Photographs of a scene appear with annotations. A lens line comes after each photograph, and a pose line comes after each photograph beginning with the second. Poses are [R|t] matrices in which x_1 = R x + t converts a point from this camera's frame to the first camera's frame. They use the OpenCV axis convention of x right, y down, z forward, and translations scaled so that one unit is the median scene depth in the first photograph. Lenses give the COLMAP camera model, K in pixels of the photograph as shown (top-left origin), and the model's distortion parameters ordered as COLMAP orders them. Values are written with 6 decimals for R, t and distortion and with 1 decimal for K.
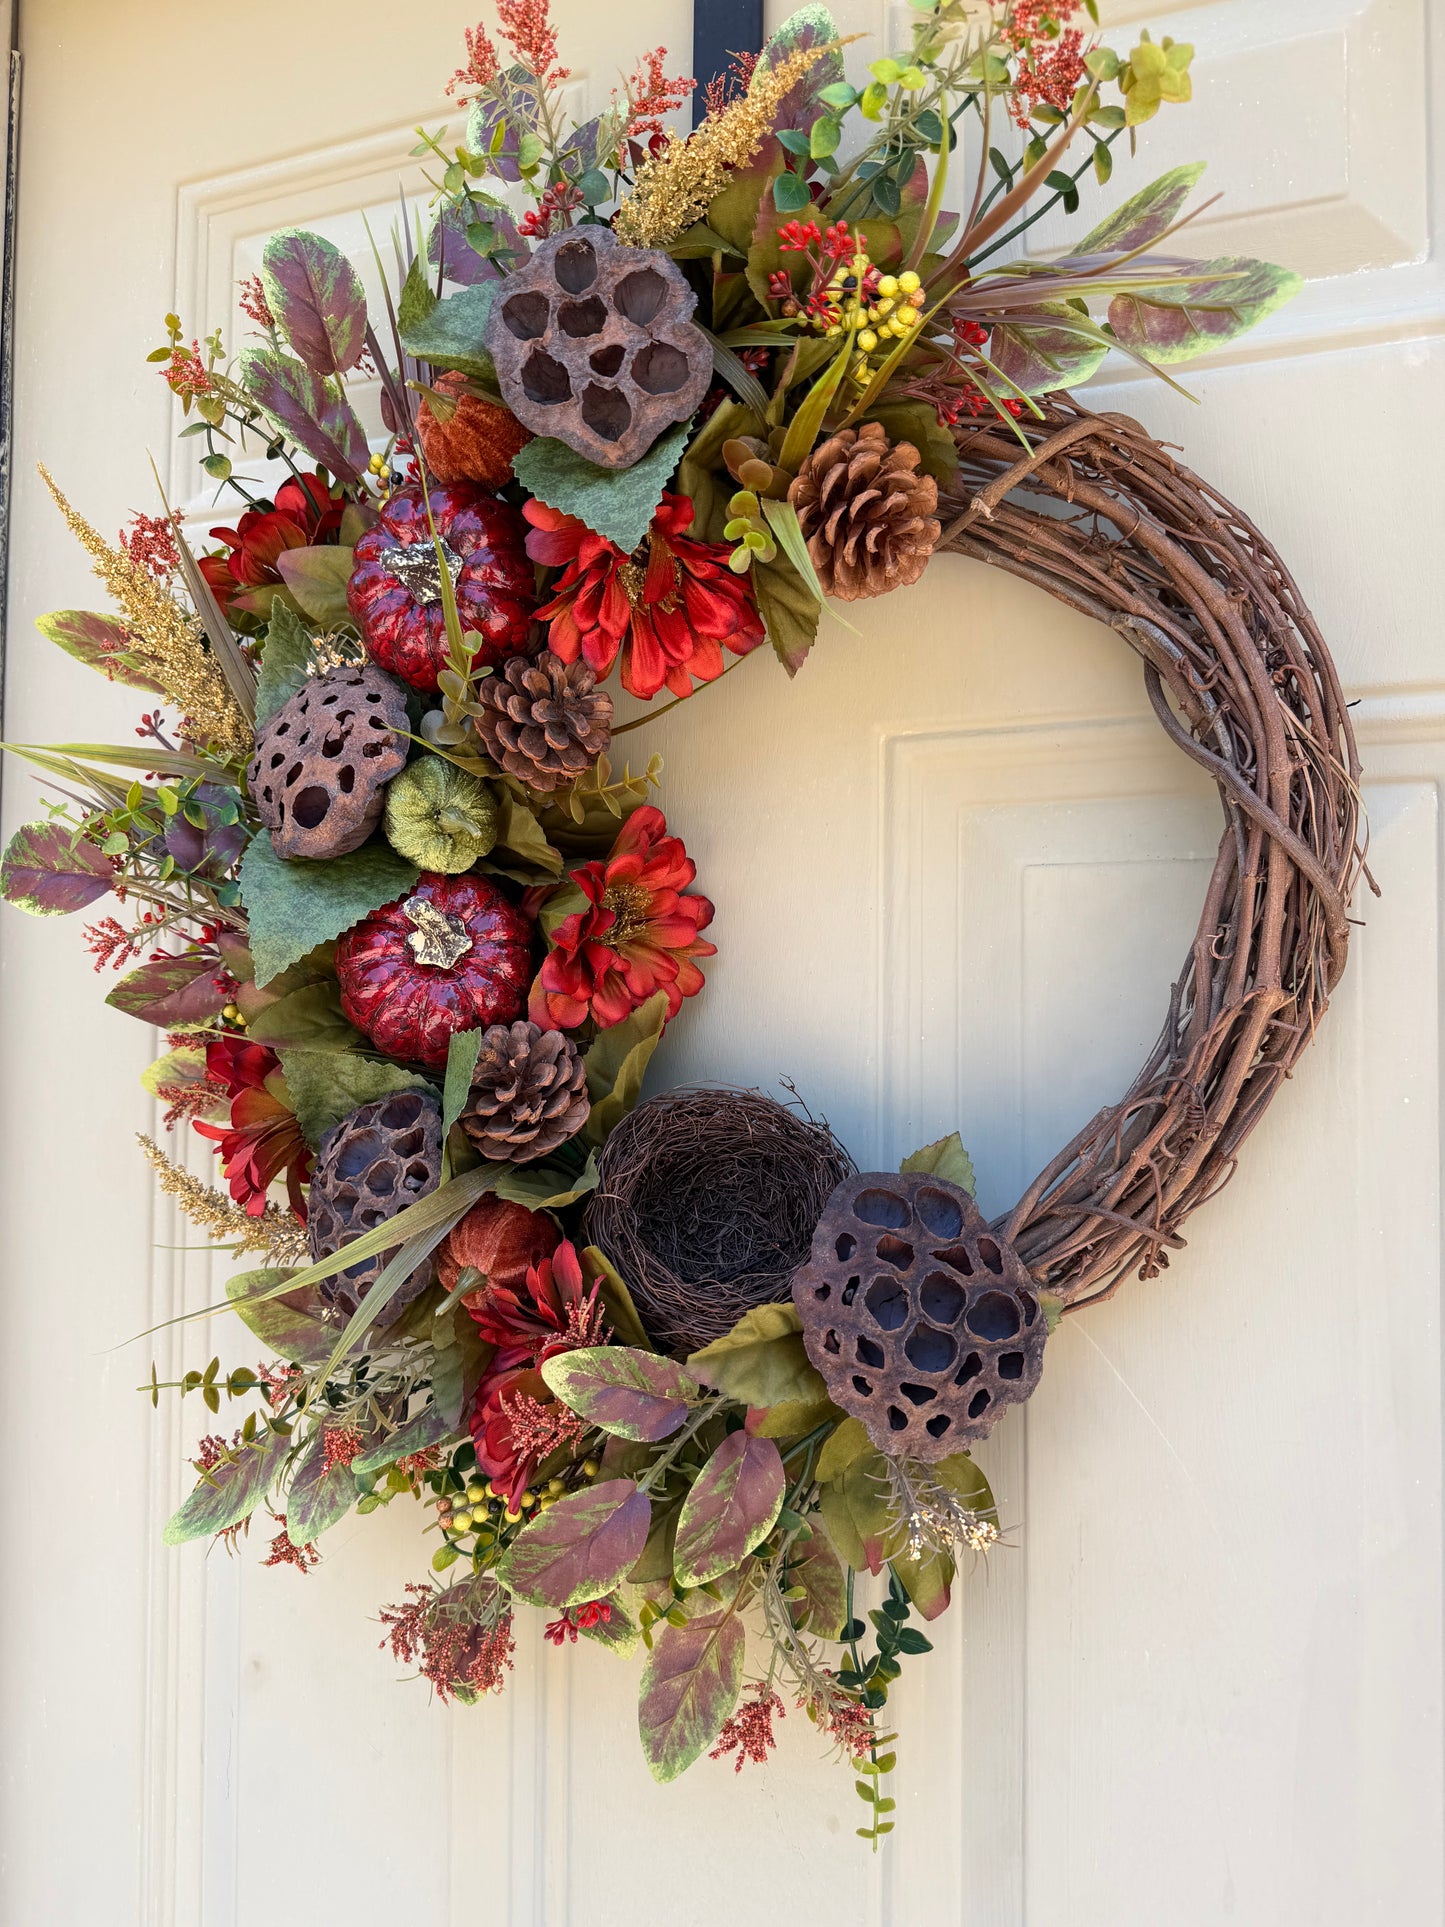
lens RADIAL K [[1367.9, 0, 714.2], [0, 1367.9, 968.3], [0, 0, 1]] dist [0.077726, -0.154368]
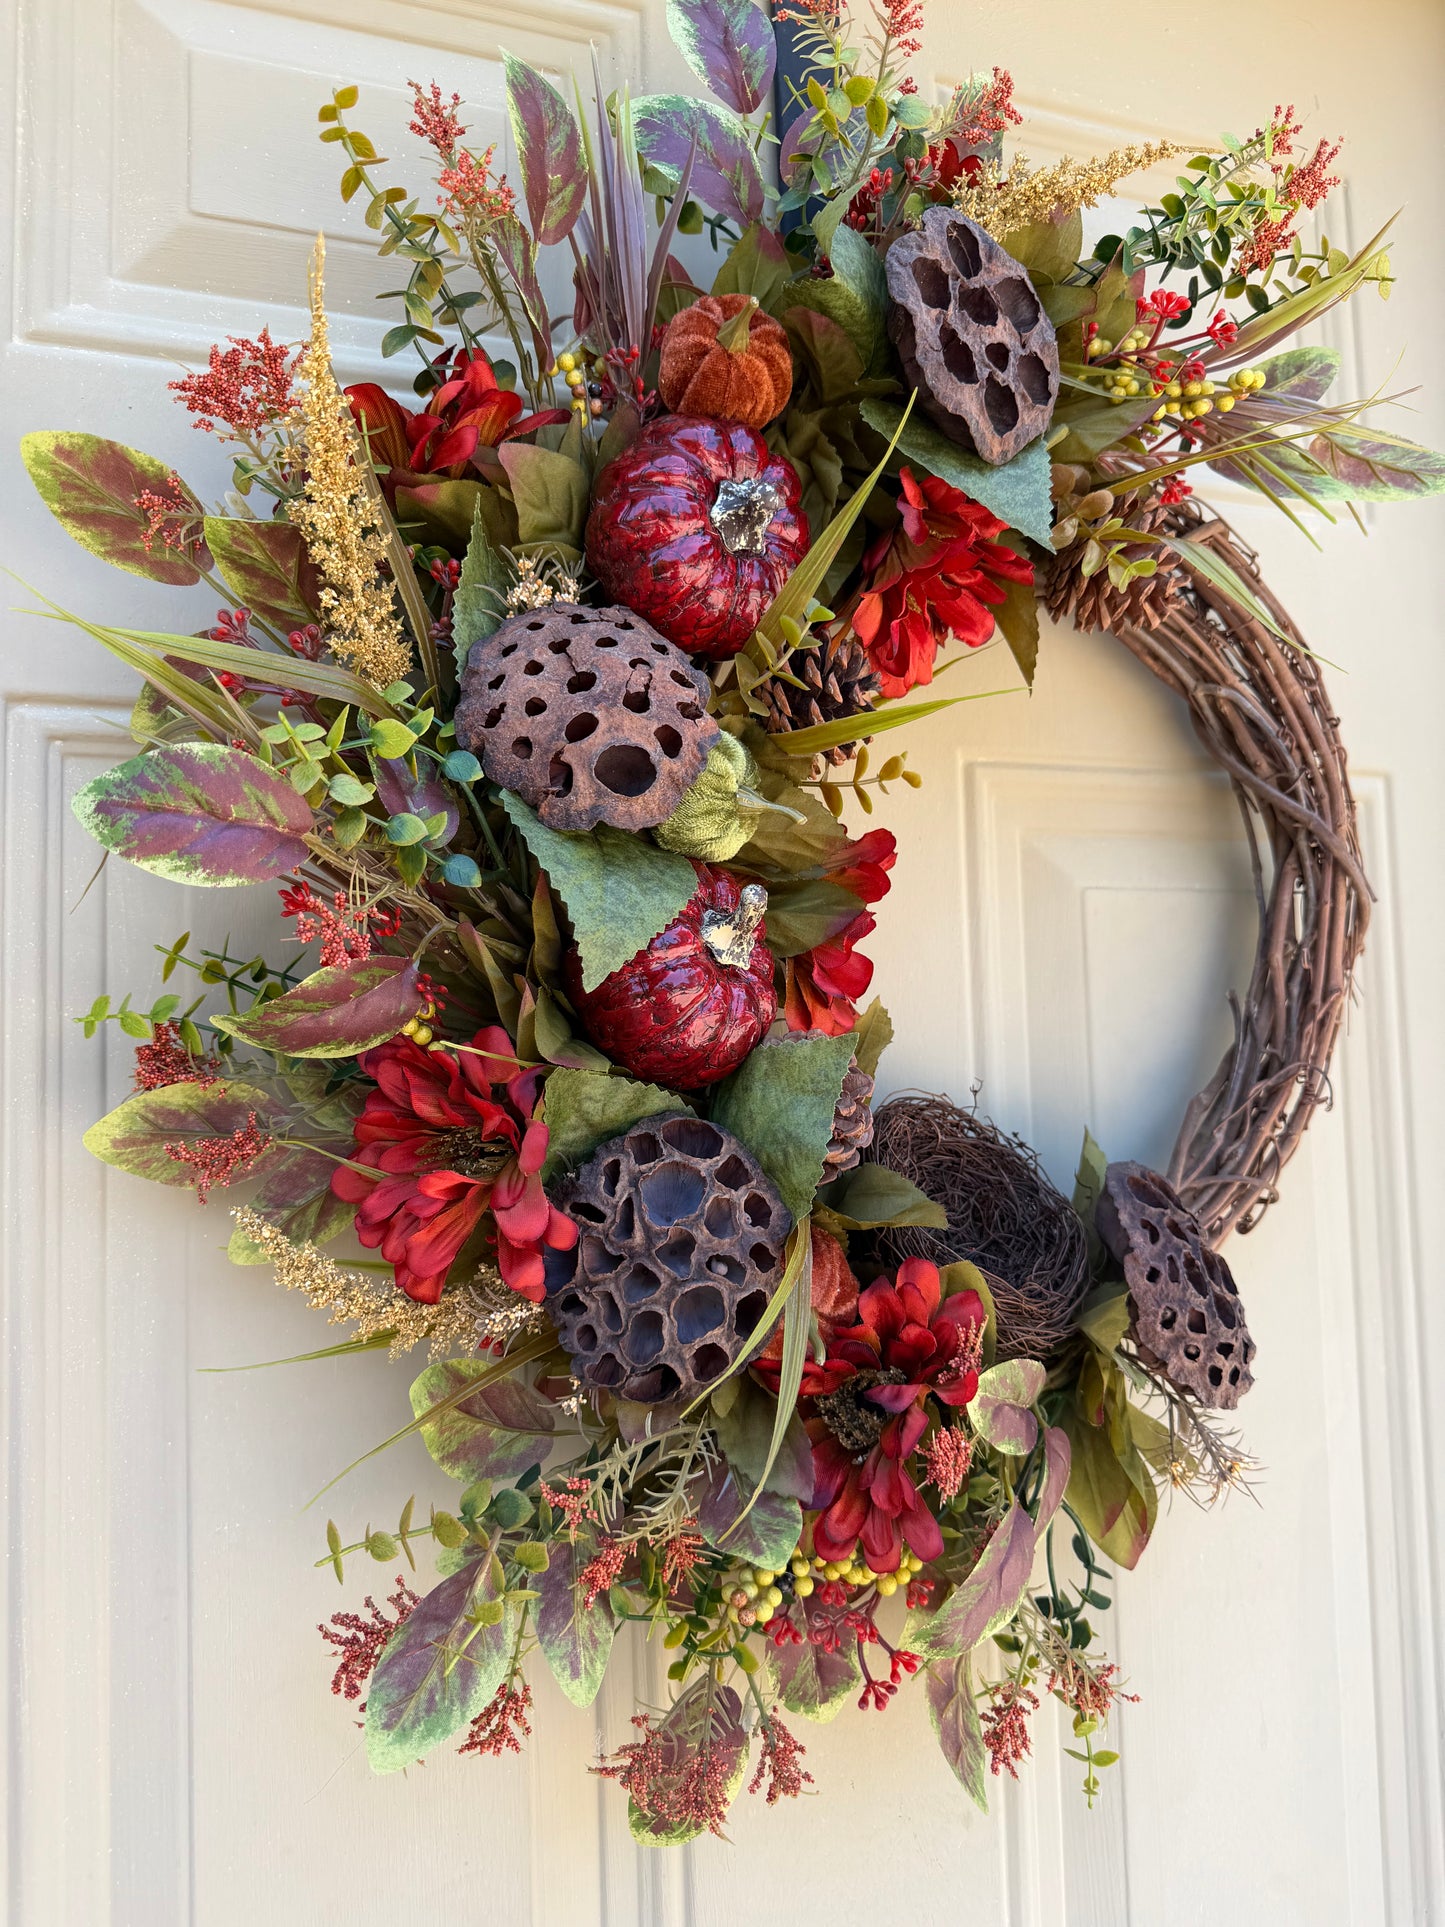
lens RADIAL K [[1371.3, 0, 715.1], [0, 1371.3, 960.4], [0, 0, 1]] dist [0.092999, -0.192841]
pose [[0.756970, 0.018725, 0.653181, -0.797386], [0.007797, 0.999259, -0.037681, 0.027621], [-0.653403, 0.033616, 0.756264, 0.359379]]
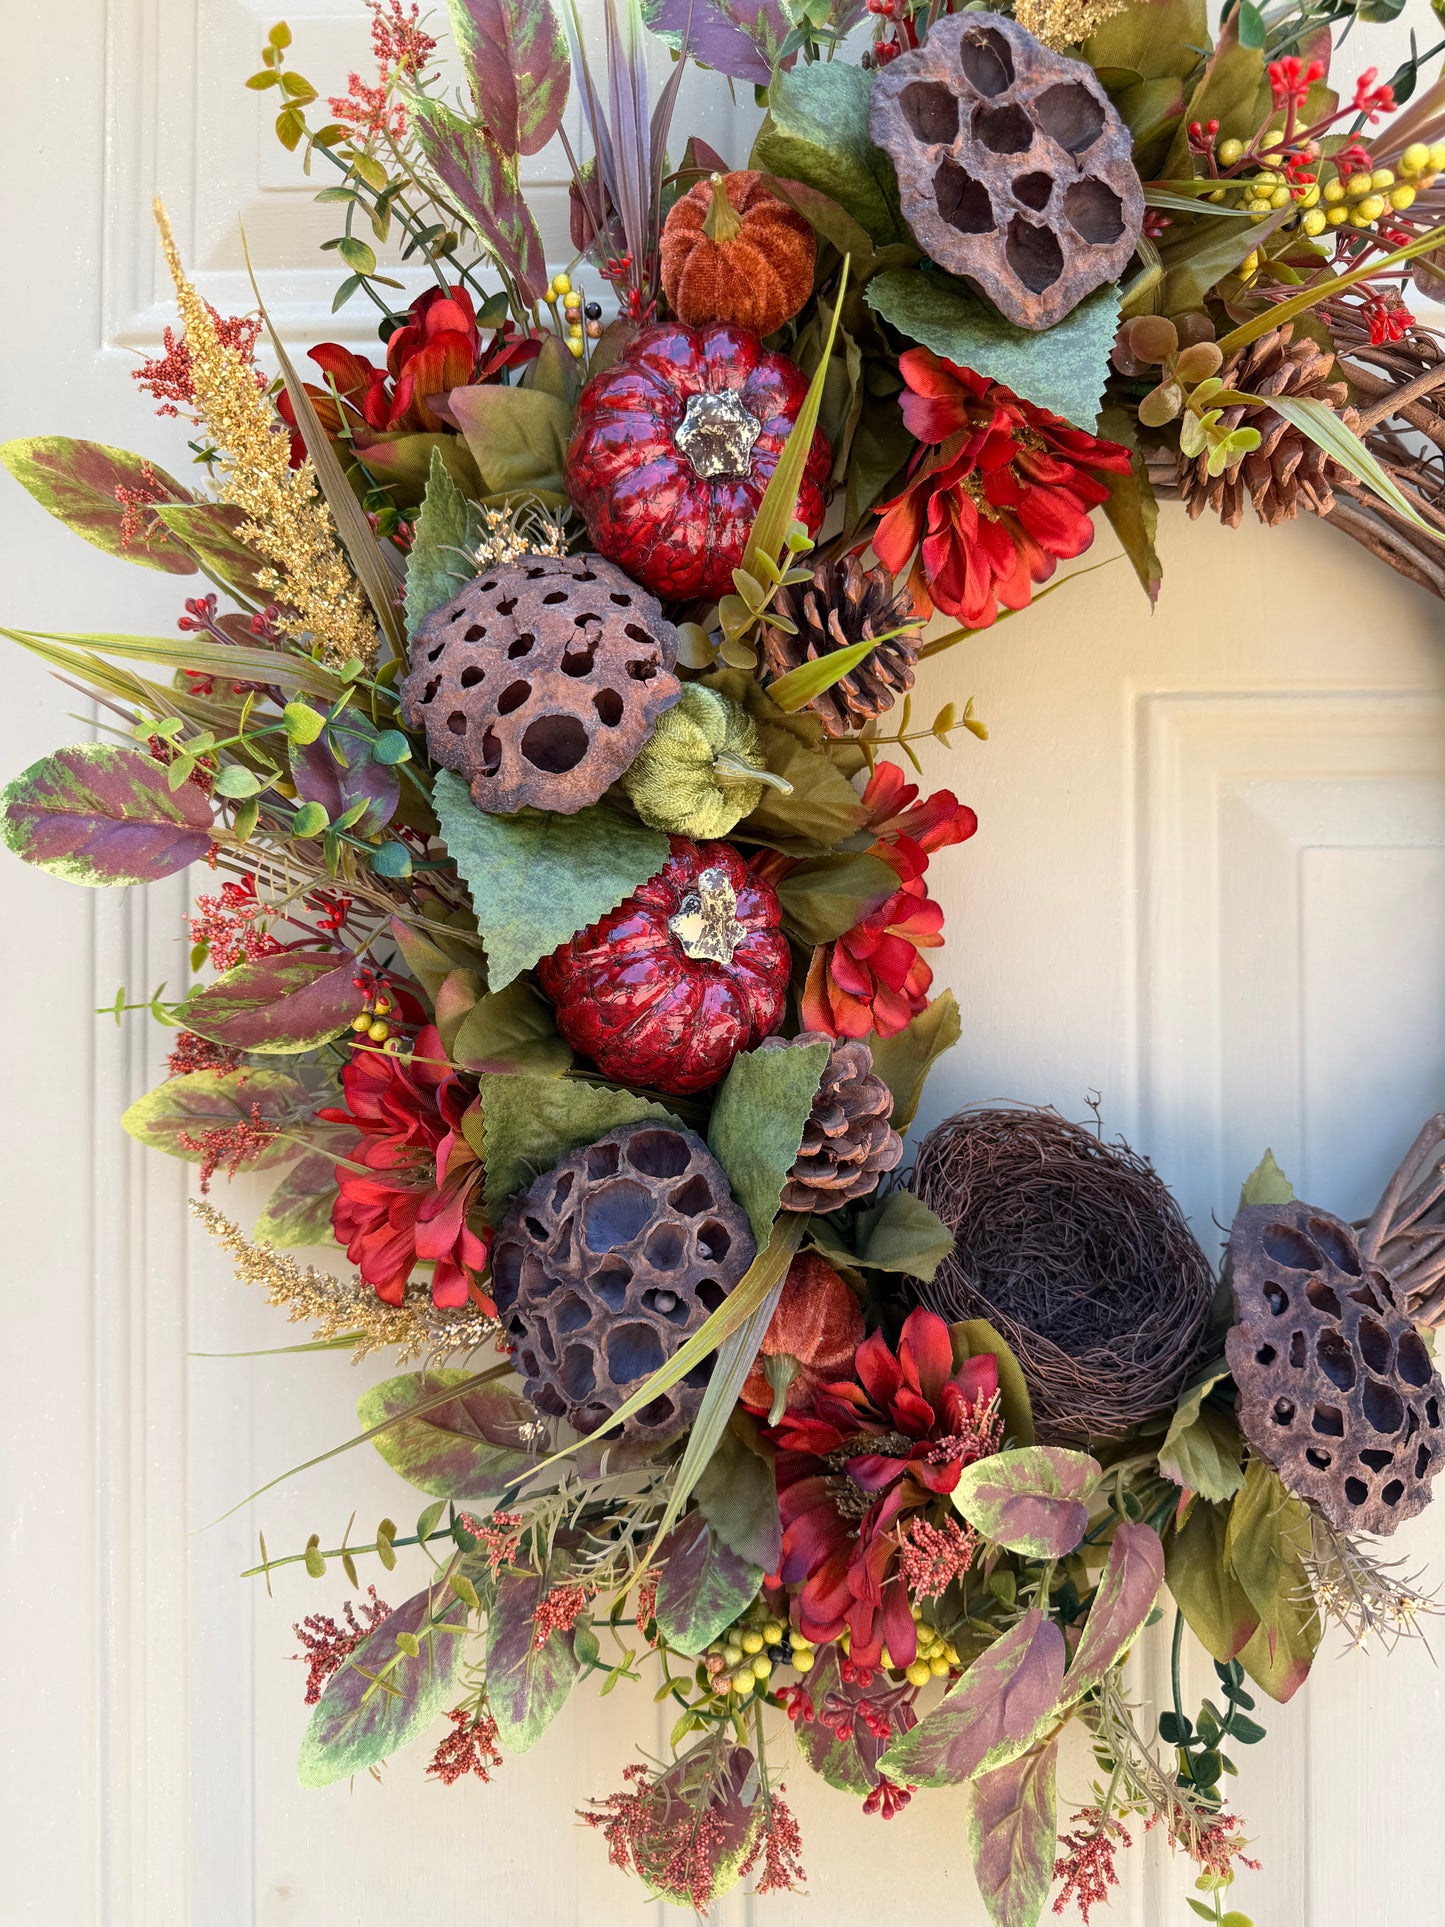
lens RADIAL K [[1396.1, 0, 721.2], [0, 1396.1, 967.2], [0, 0, 1]] dist [0.051341, -0.104978]
pose [[0.941913, -0.002956, 0.335845, -0.467213], [-0.002091, 0.999890, 0.014664, -0.009677], [-0.335851, -0.014515, 0.941803, 0.277656]]
